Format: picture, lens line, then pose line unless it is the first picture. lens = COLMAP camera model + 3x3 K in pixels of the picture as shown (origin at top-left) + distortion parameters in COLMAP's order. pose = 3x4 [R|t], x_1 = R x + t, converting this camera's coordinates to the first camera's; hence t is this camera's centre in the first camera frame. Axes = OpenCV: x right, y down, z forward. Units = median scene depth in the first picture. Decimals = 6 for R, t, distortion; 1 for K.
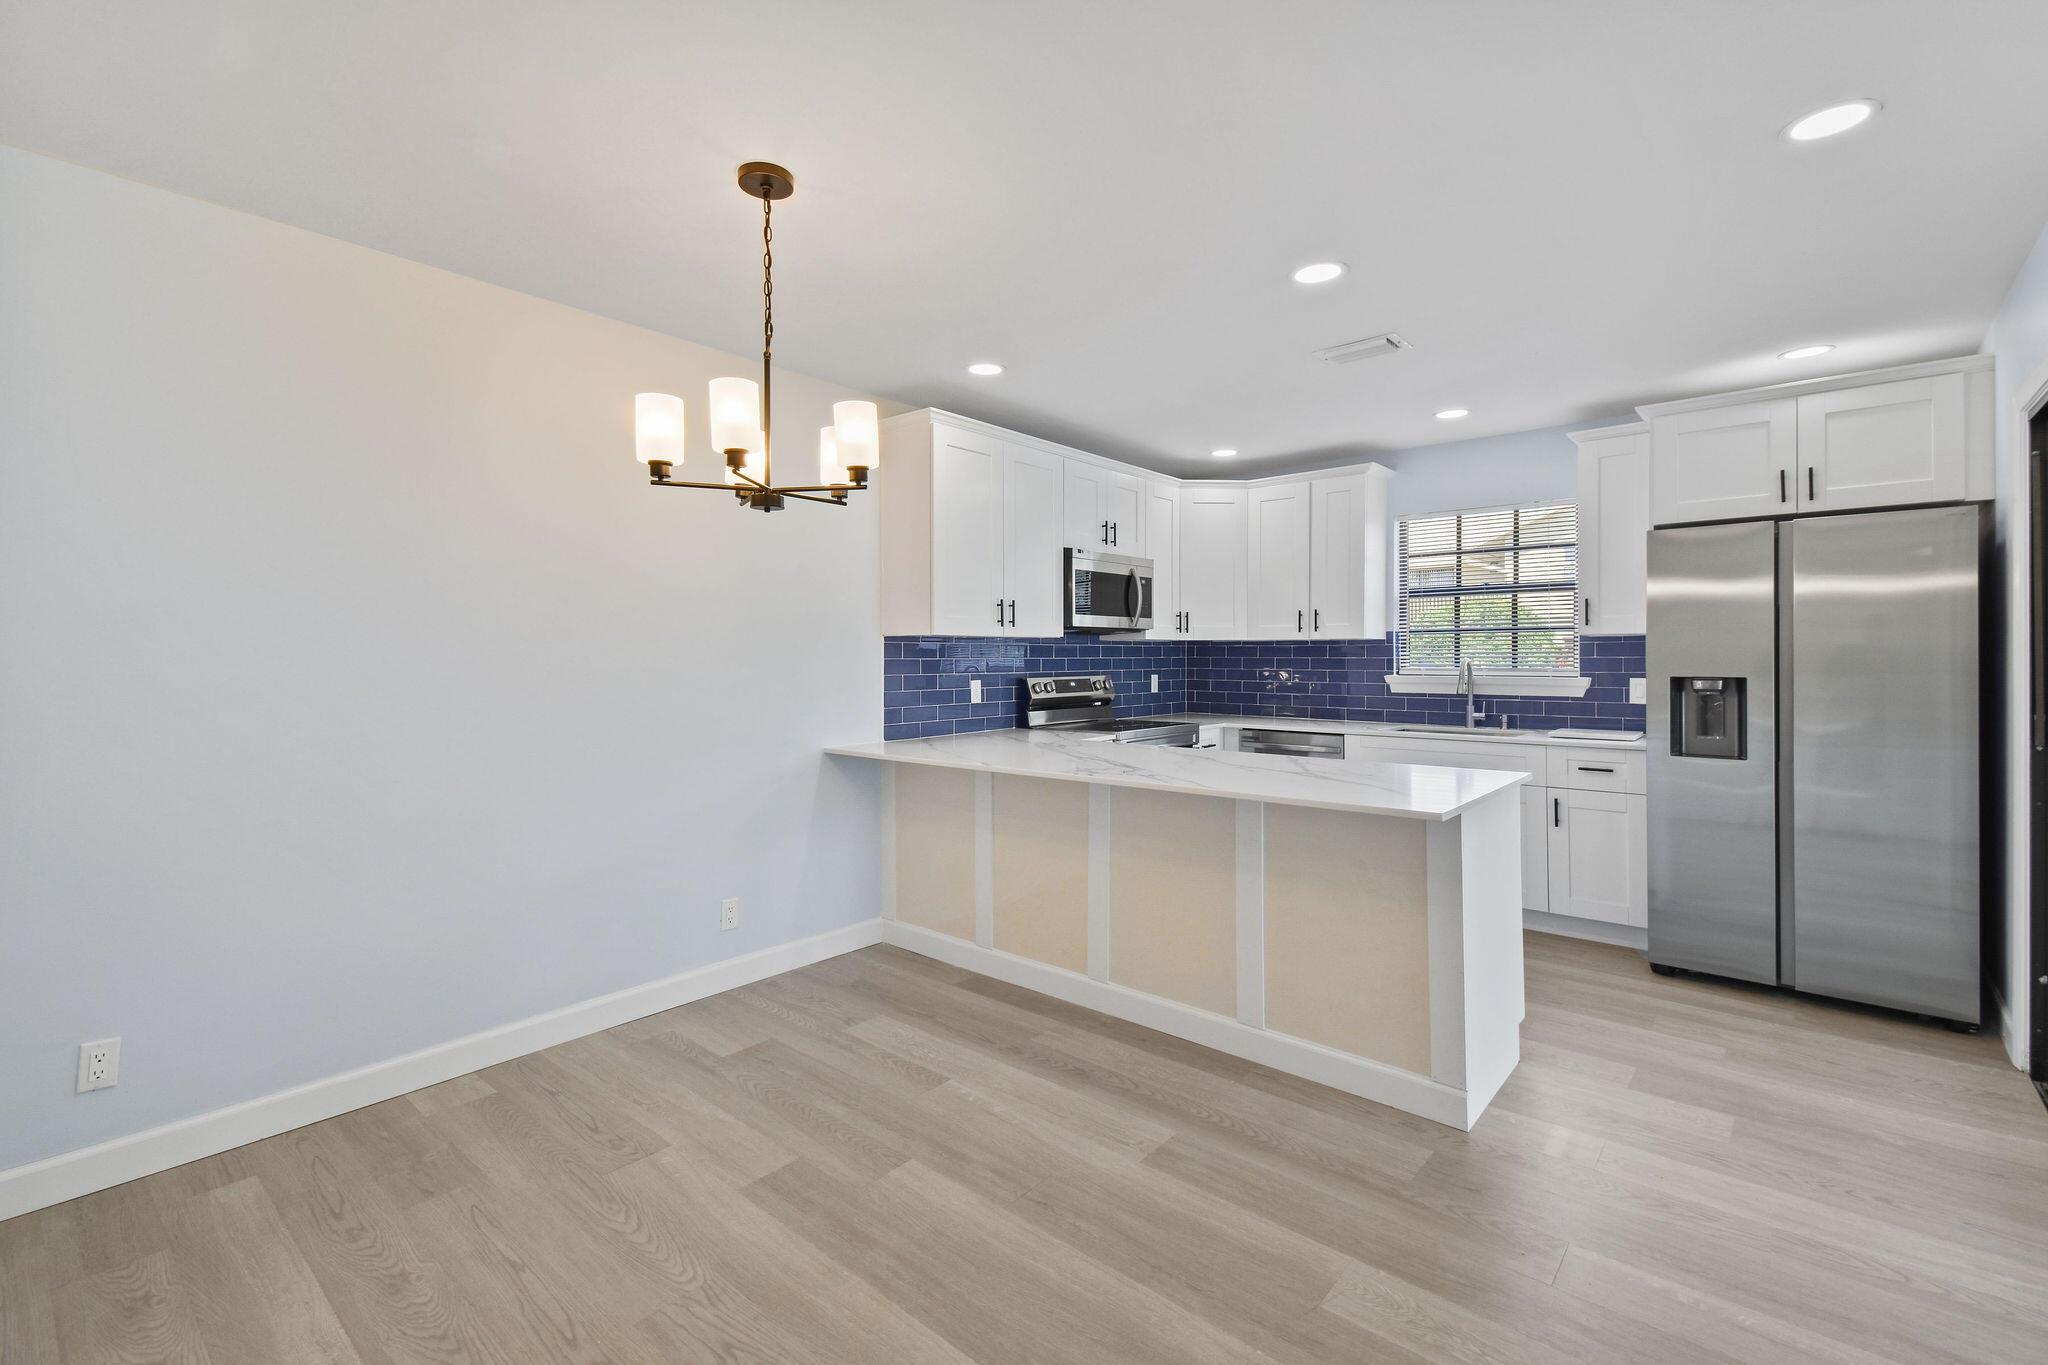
lens RADIAL K [[886.5, 0, 1020.4], [0, 886.5, 661.1], [0, 0, 1]] dist [0.027023, -0.008821]
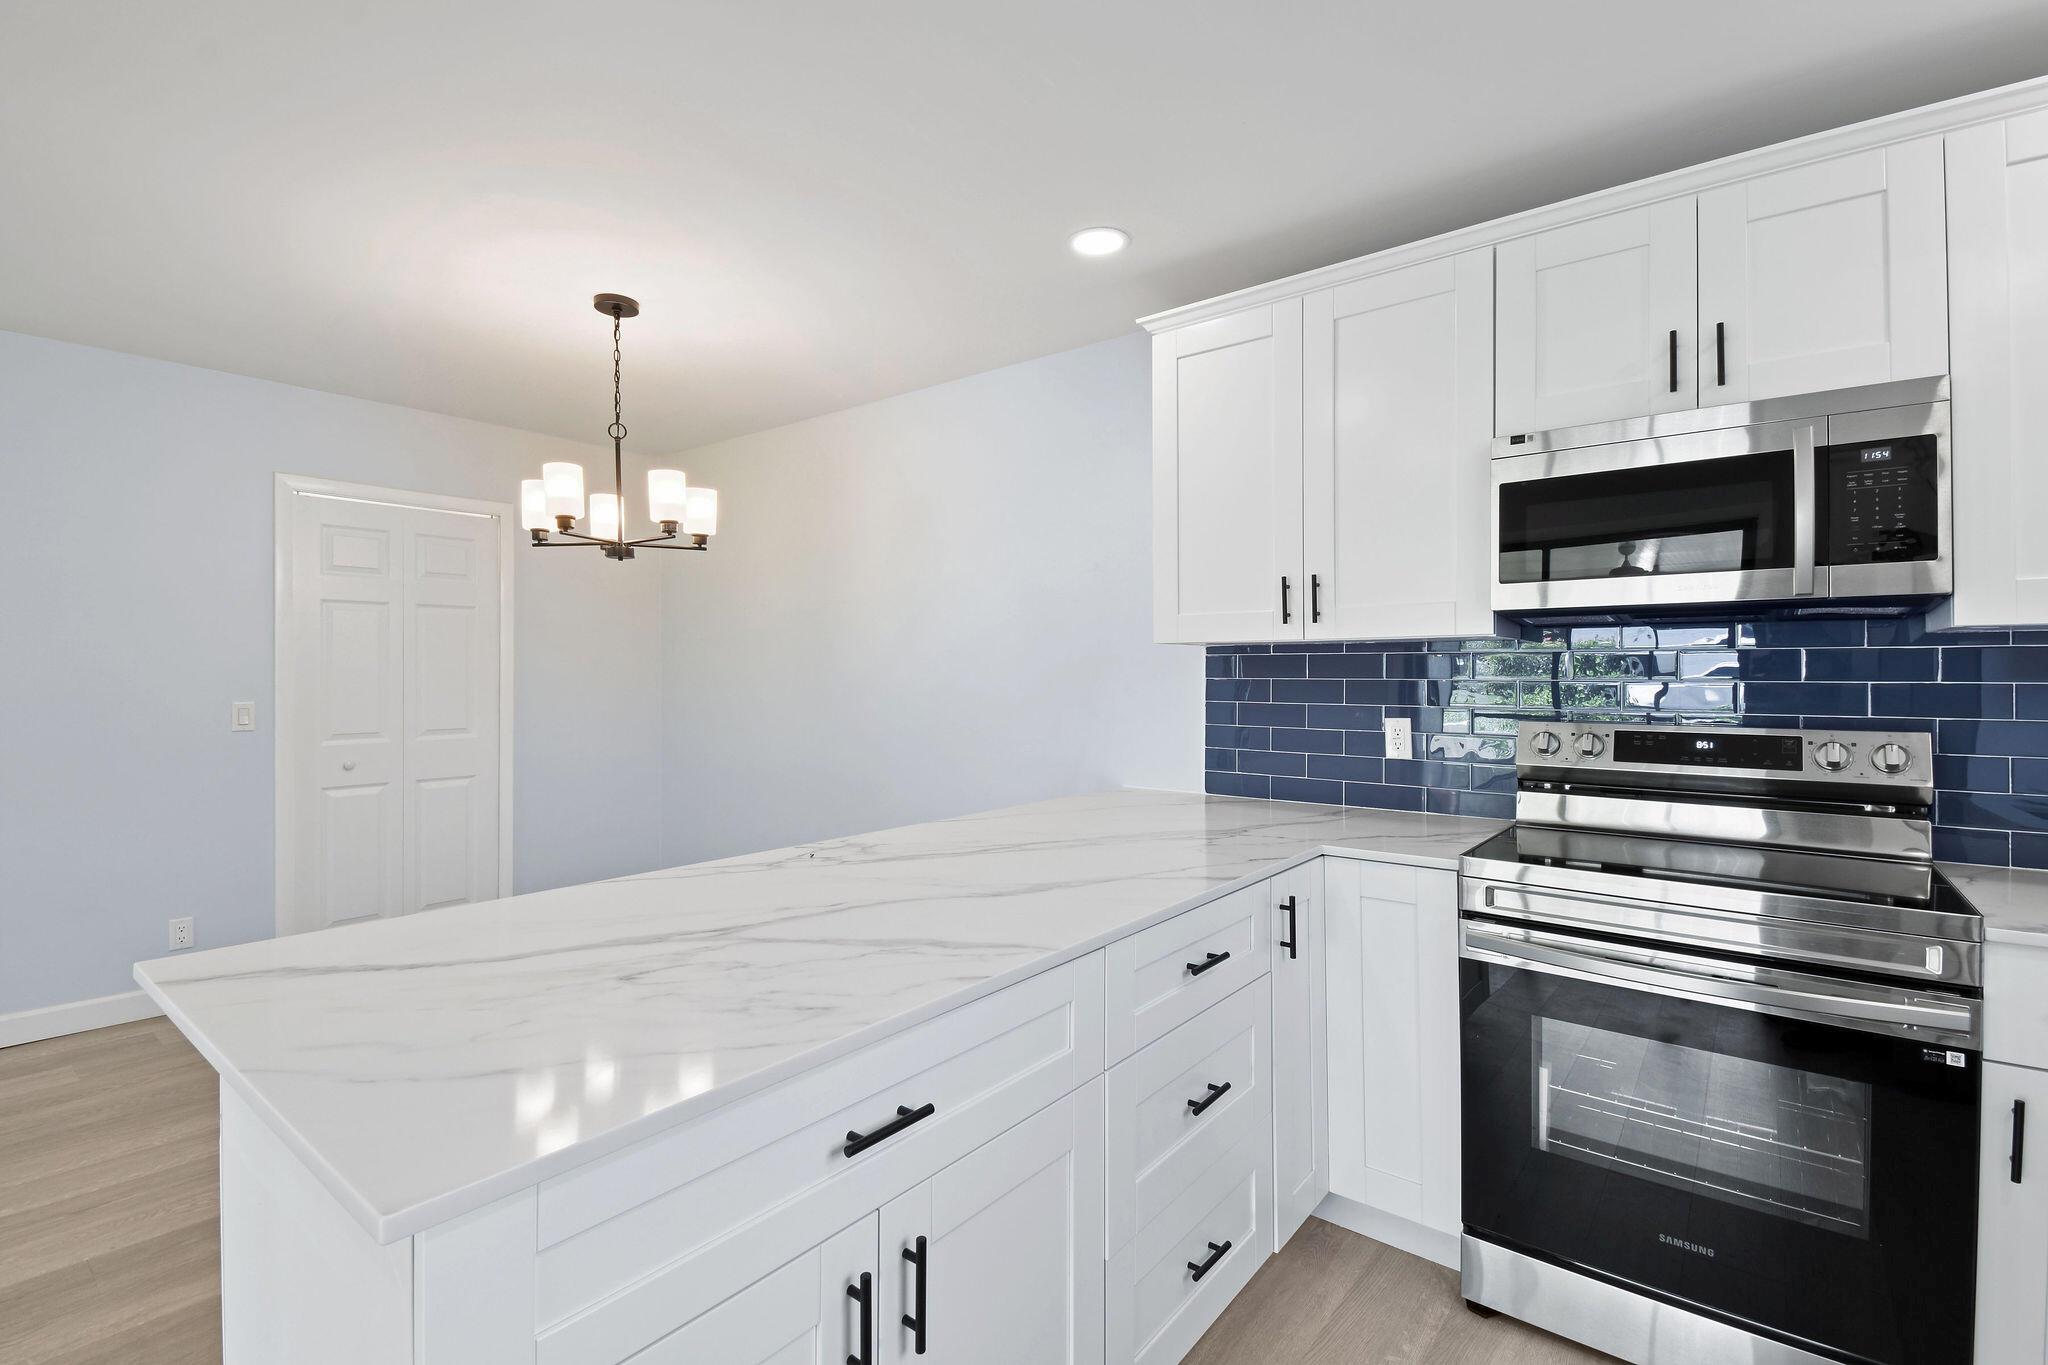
lens RADIAL K [[886.5, 0, 1030.6], [0, 886.5, 673.3], [0, 0, 1]] dist [0.027023, -0.008821]
pose [[0.046277, 0.003698, -0.998922, 0.618742], [-0.007325, 0.999968, 0.003362, -0.009049], [0.998902, 0.007162, 0.046303, 0.907571]]
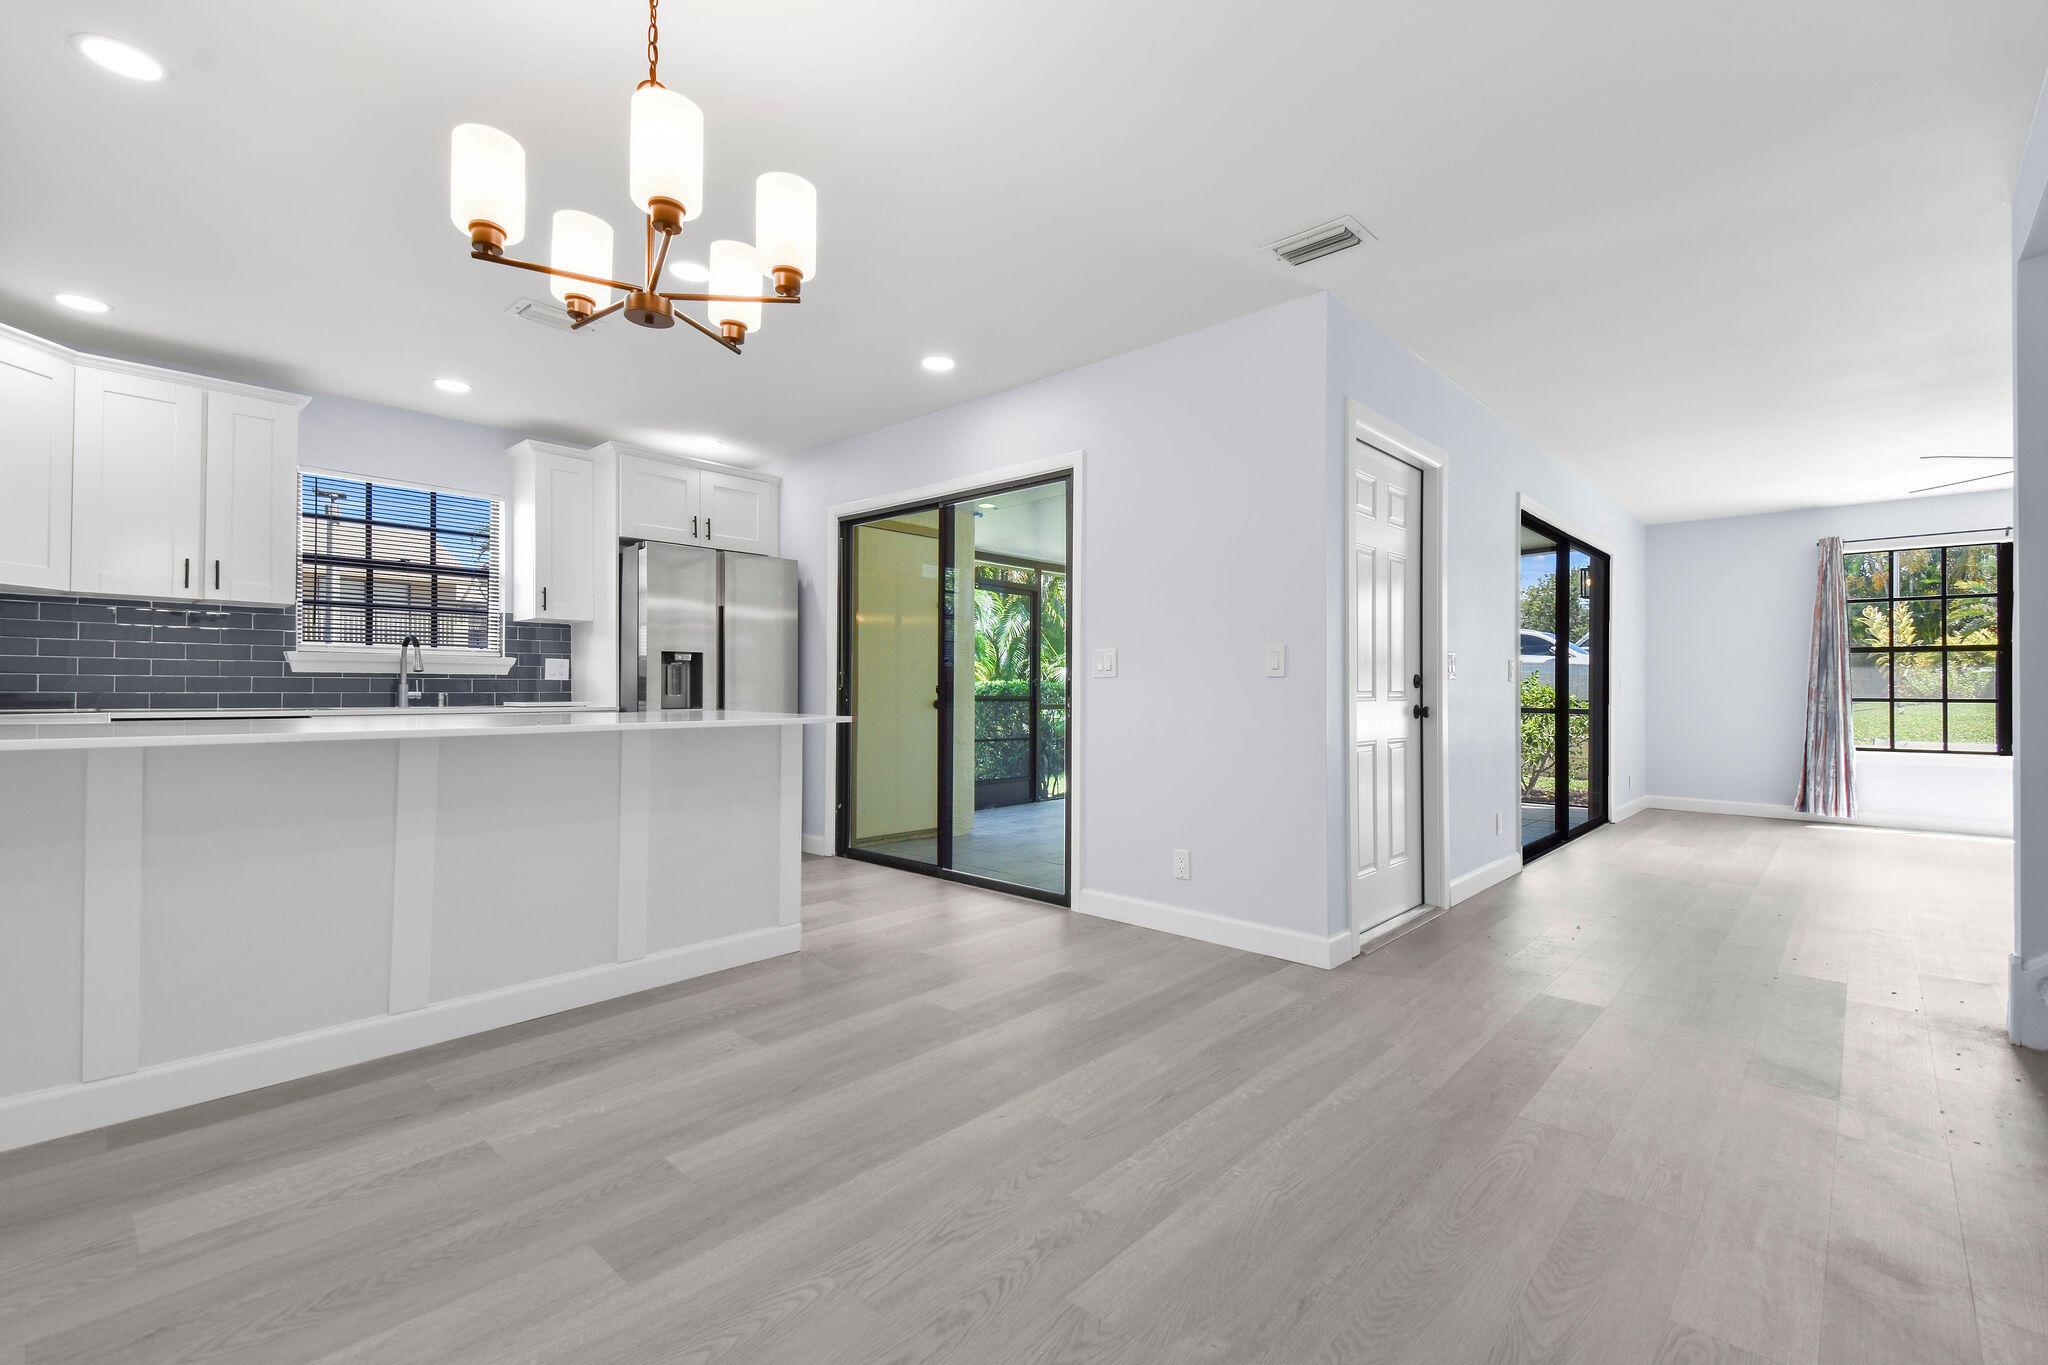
lens RADIAL K [[886.5, 0, 1034.0], [0, 886.5, 671.1], [0, 0, 1]] dist [0.027023, -0.008821]
pose [[0.027342, 0.023148, 0.999358, -0.571086], [-0.000795, 0.999732, -0.023134, 0.073742], [-0.999626, -0.000162, 0.027353, 0.378421]]
